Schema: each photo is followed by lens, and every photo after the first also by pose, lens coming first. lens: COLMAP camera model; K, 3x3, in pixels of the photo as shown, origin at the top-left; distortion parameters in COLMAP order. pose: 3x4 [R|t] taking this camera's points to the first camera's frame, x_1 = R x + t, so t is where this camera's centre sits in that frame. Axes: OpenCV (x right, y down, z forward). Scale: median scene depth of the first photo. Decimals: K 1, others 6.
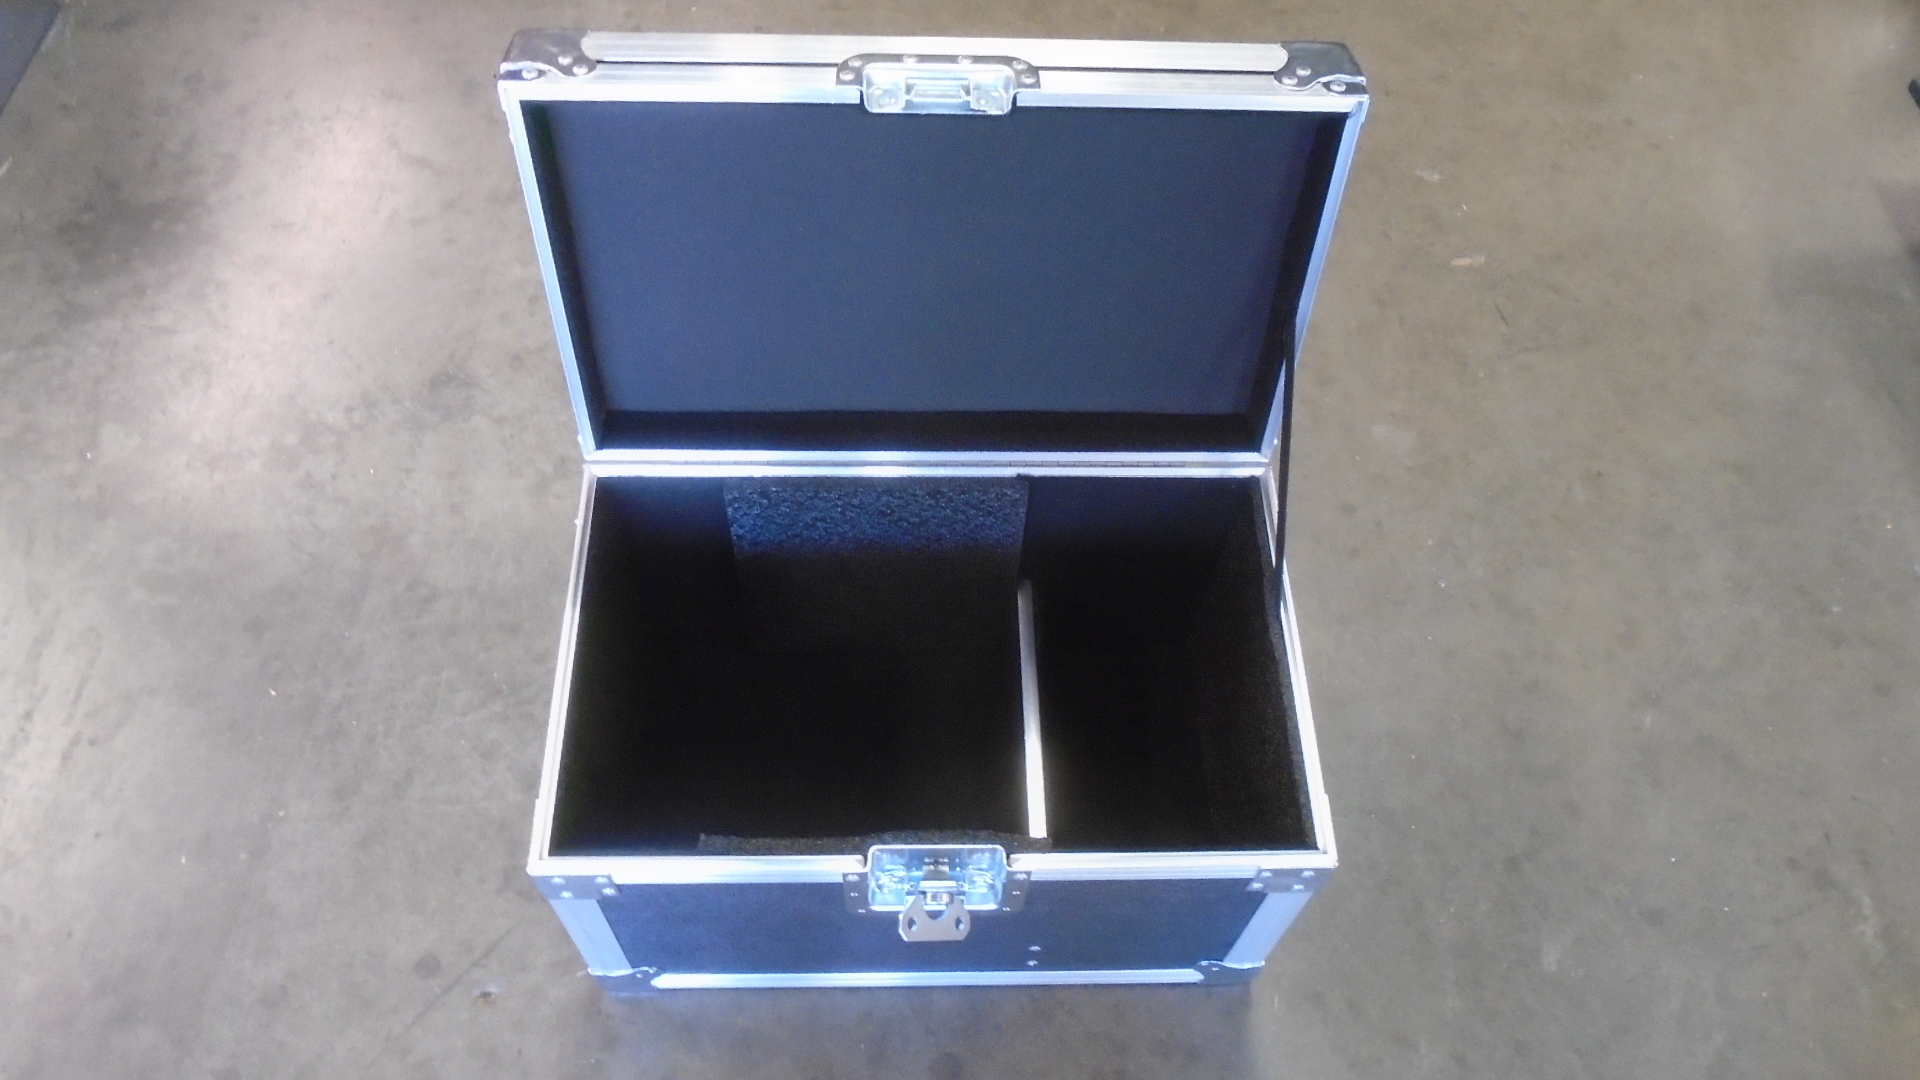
lens RADIAL K [[1464.8, 0, 958.3], [0, 1464.8, 529.3], [0, 0, 1]] dist [-0.021931, 0.012043]
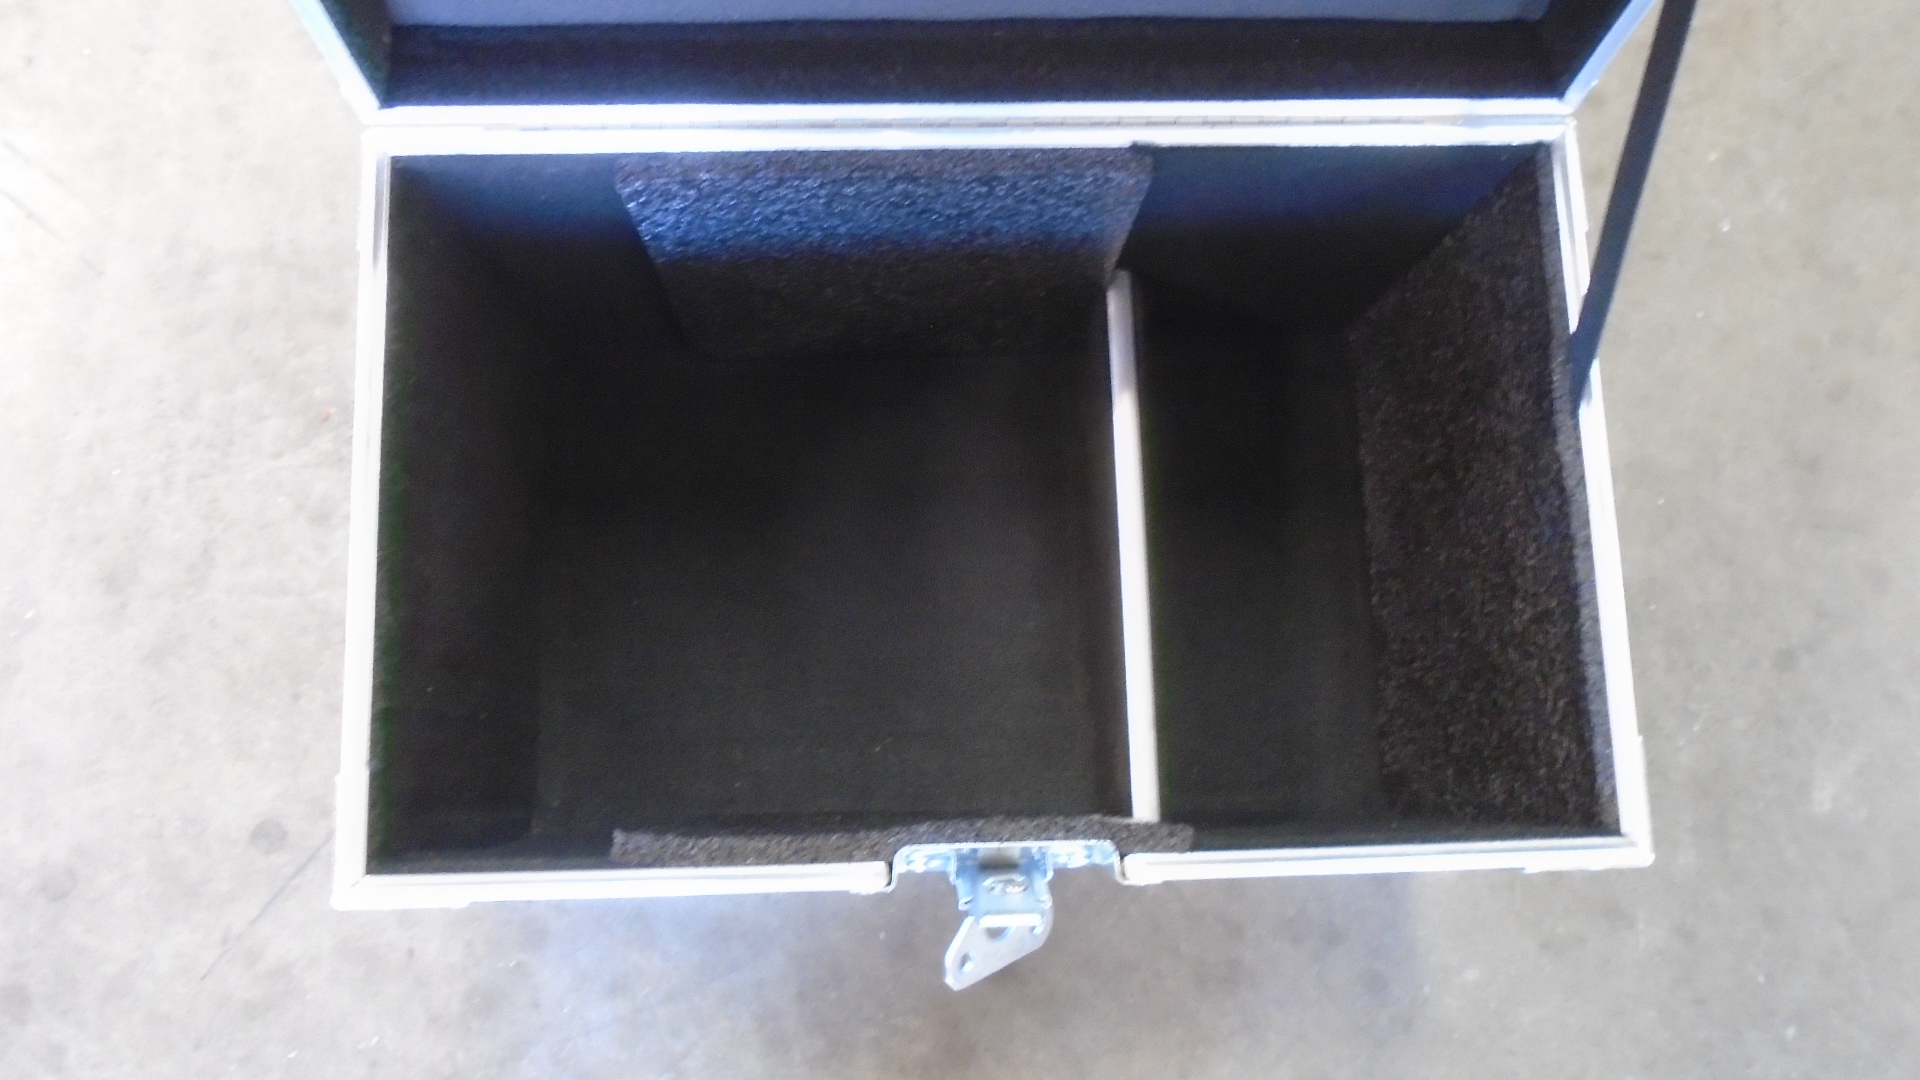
lens RADIAL K [[1464.8, 0, 958.3], [0, 1464.8, 529.3], [0, 0, 1]] dist [-0.021931, 0.012043]
pose [[0.999957, -0.006300, 0.006769, -0.026365], [0.003137, 0.919698, 0.392614, -0.100584], [-0.008699, -0.392576, 0.919679, 0.344217]]
